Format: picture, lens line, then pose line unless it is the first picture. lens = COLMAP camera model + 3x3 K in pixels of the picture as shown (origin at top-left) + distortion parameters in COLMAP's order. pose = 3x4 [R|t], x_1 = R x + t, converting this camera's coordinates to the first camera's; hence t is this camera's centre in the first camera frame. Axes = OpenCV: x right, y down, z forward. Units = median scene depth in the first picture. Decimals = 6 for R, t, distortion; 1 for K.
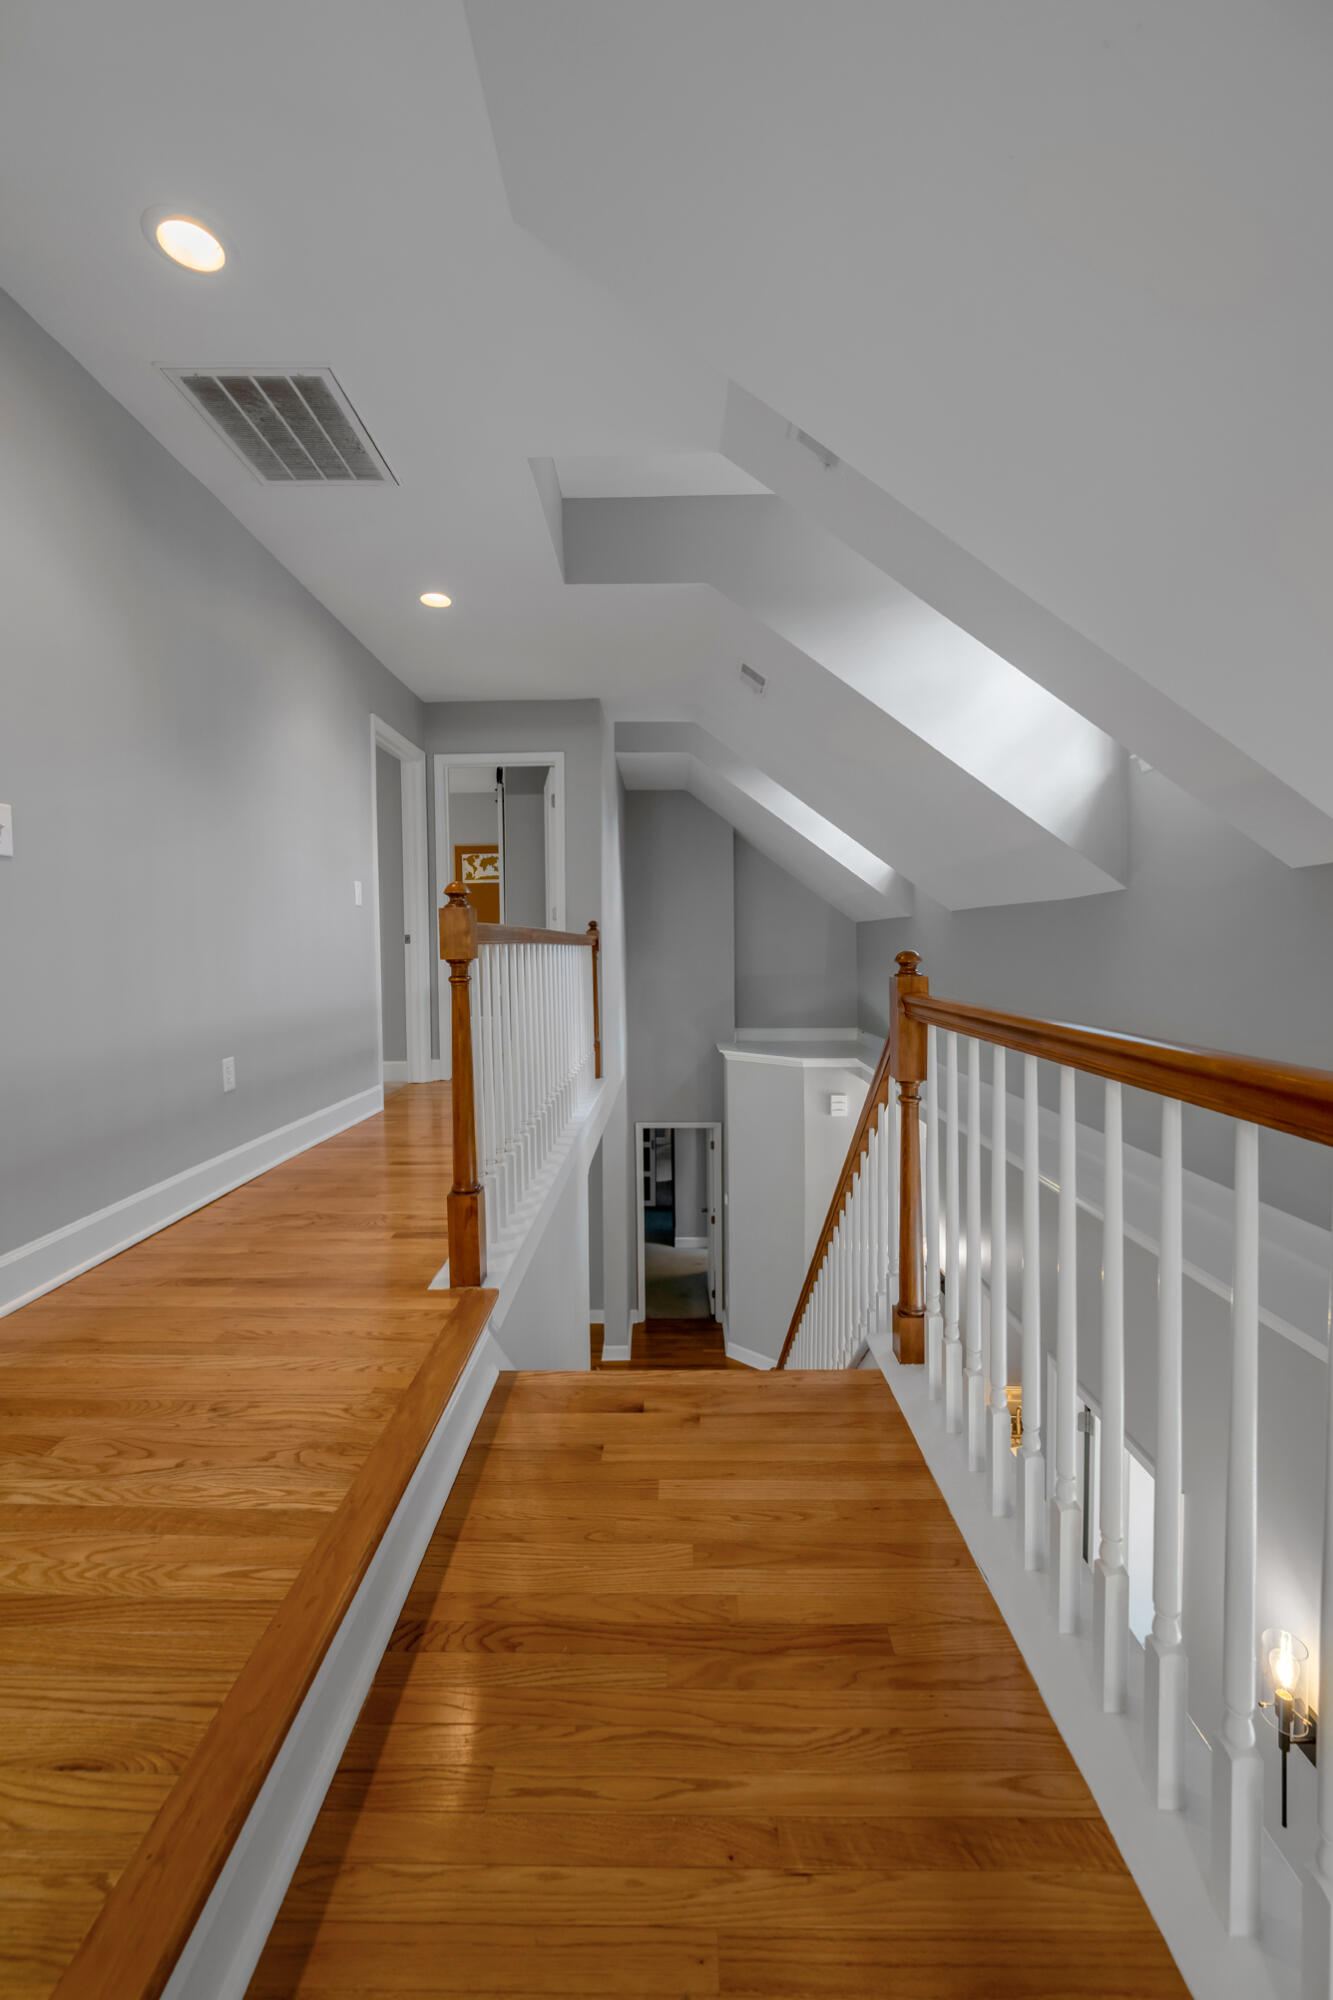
lens RADIAL K [[806.8, 0, 643.7], [0, 806.8, 981.1], [0, 0, 1]] dist [-0.003015, -0.000246]
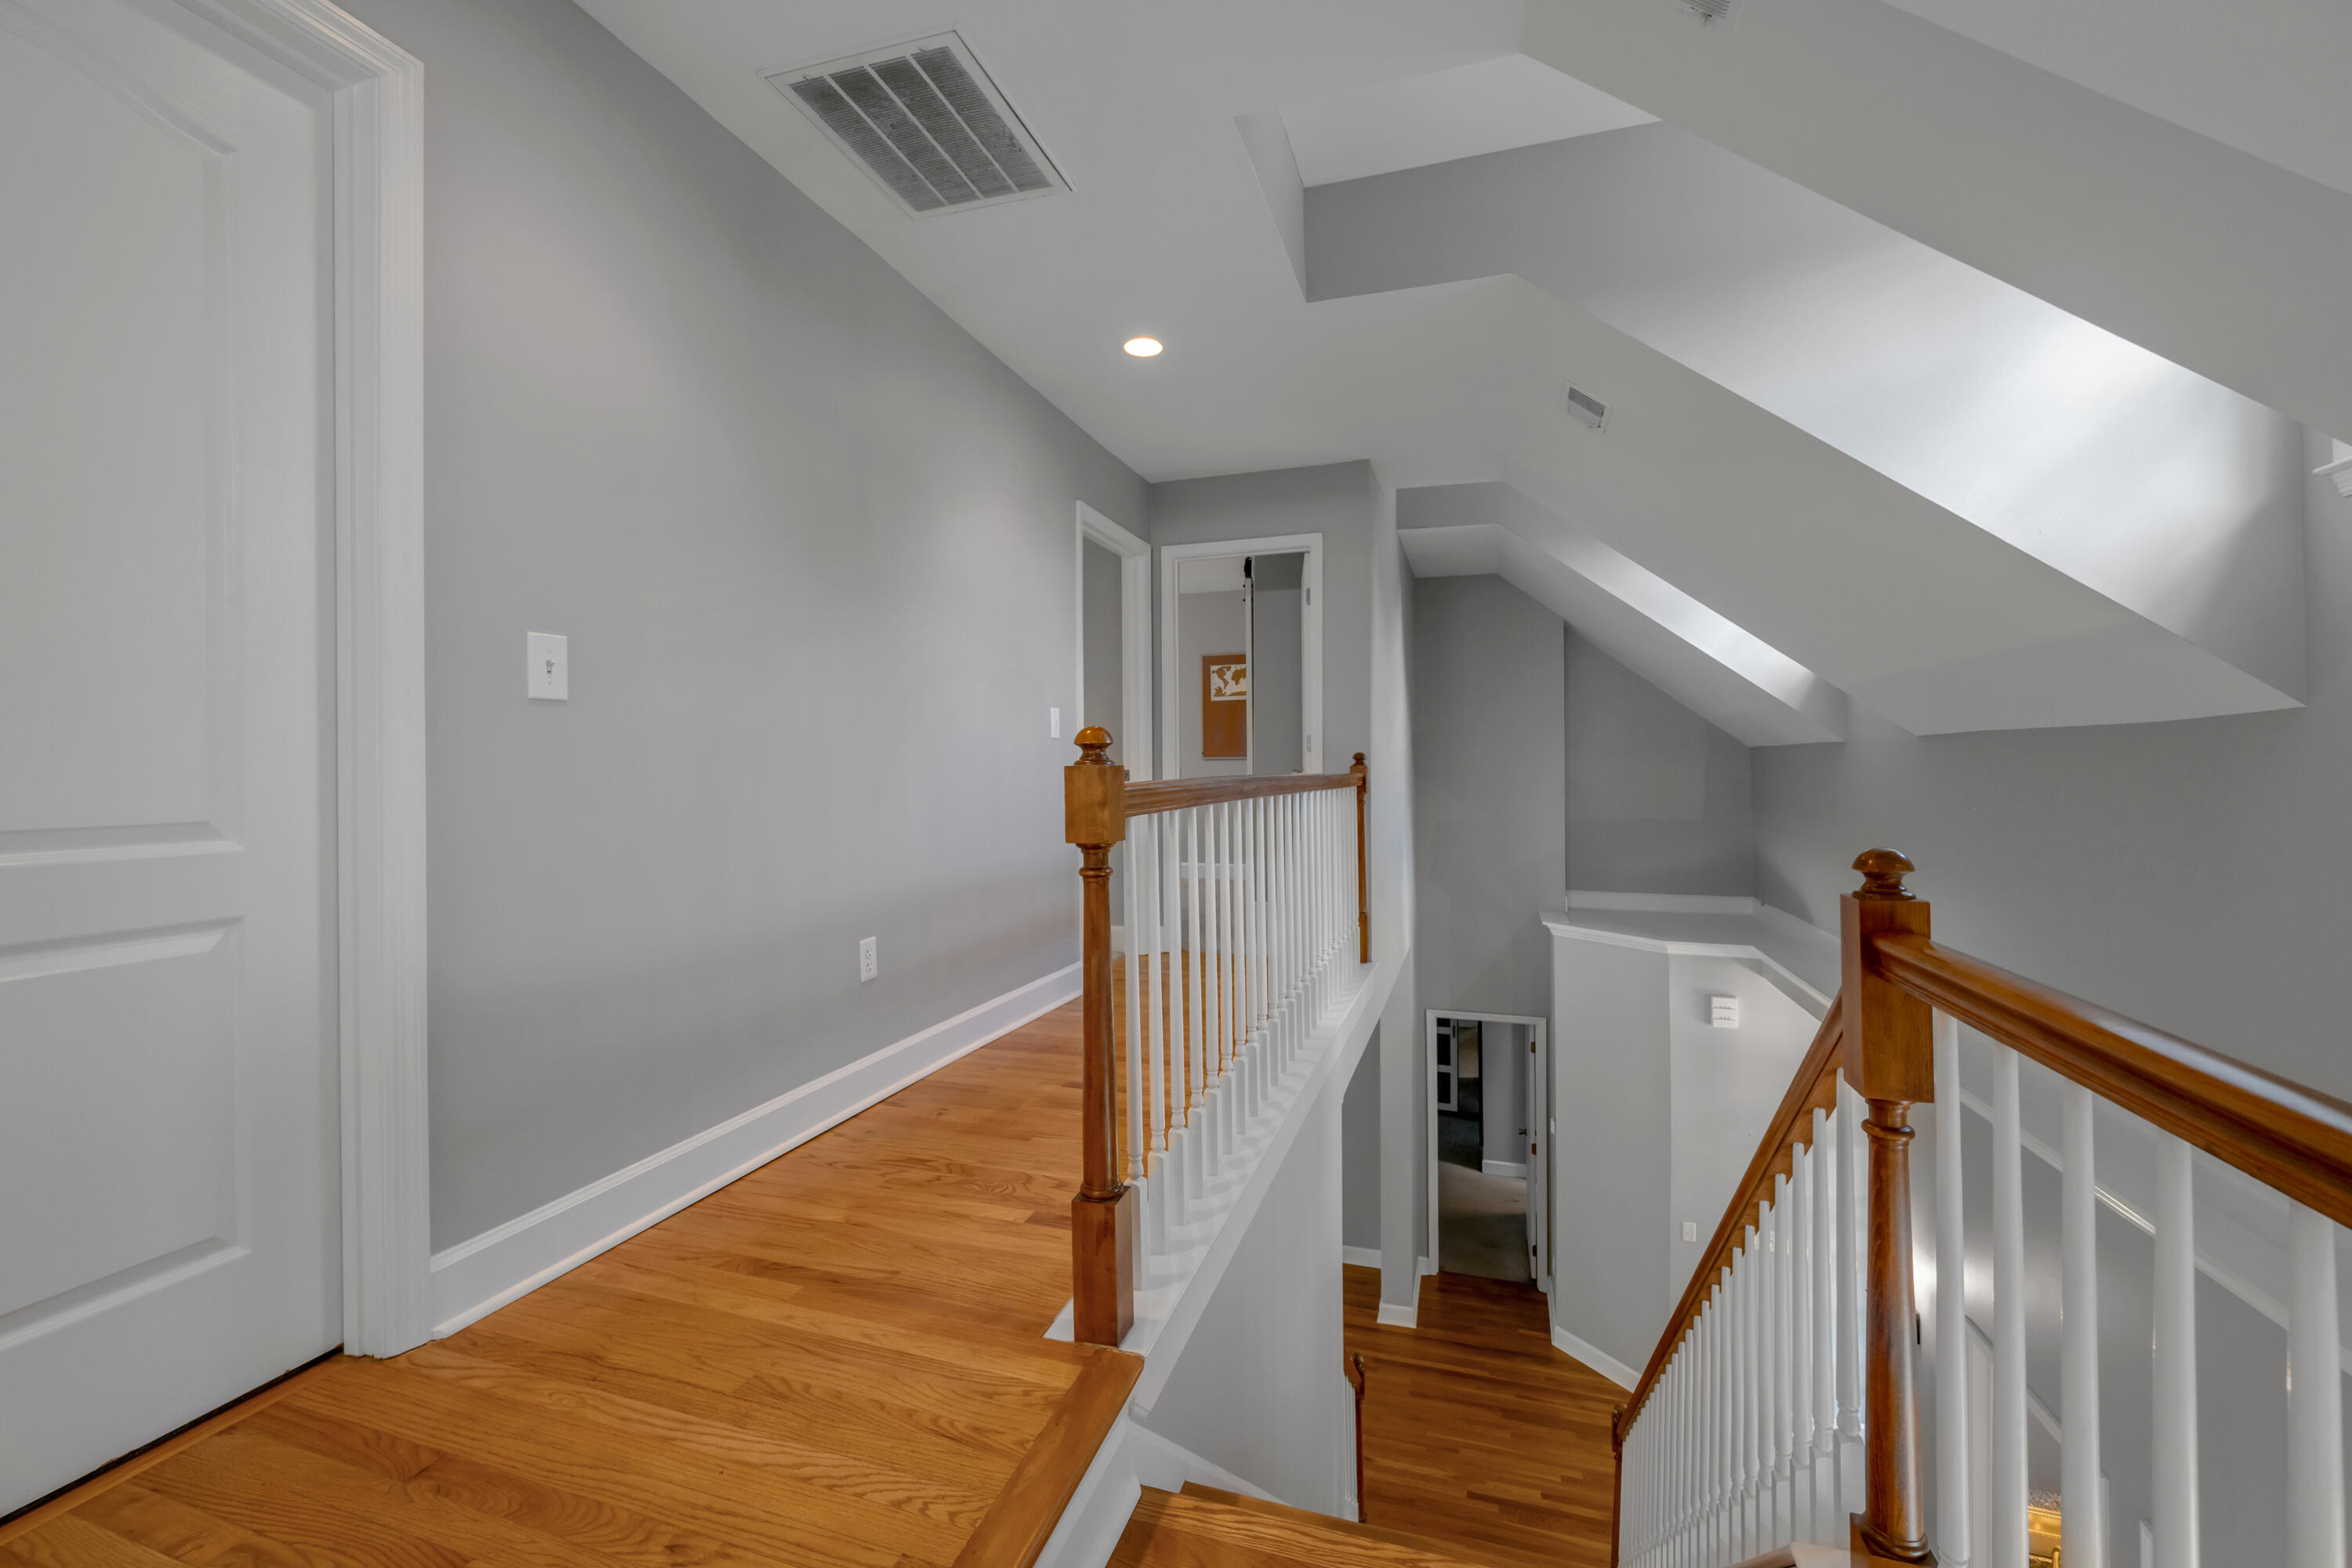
lens RADIAL K [[951.8, 0, 1176.9], [0, 951.8, 774.3], [0, 0, 1]] dist [-0.003782, -0.000314]
pose [[0.960482, 0.005134, -0.278296, 0.033868], [-0.014989, 0.999333, -0.033296, -0.036328], [0.277940, 0.036152, 0.959918, 0.165416]]
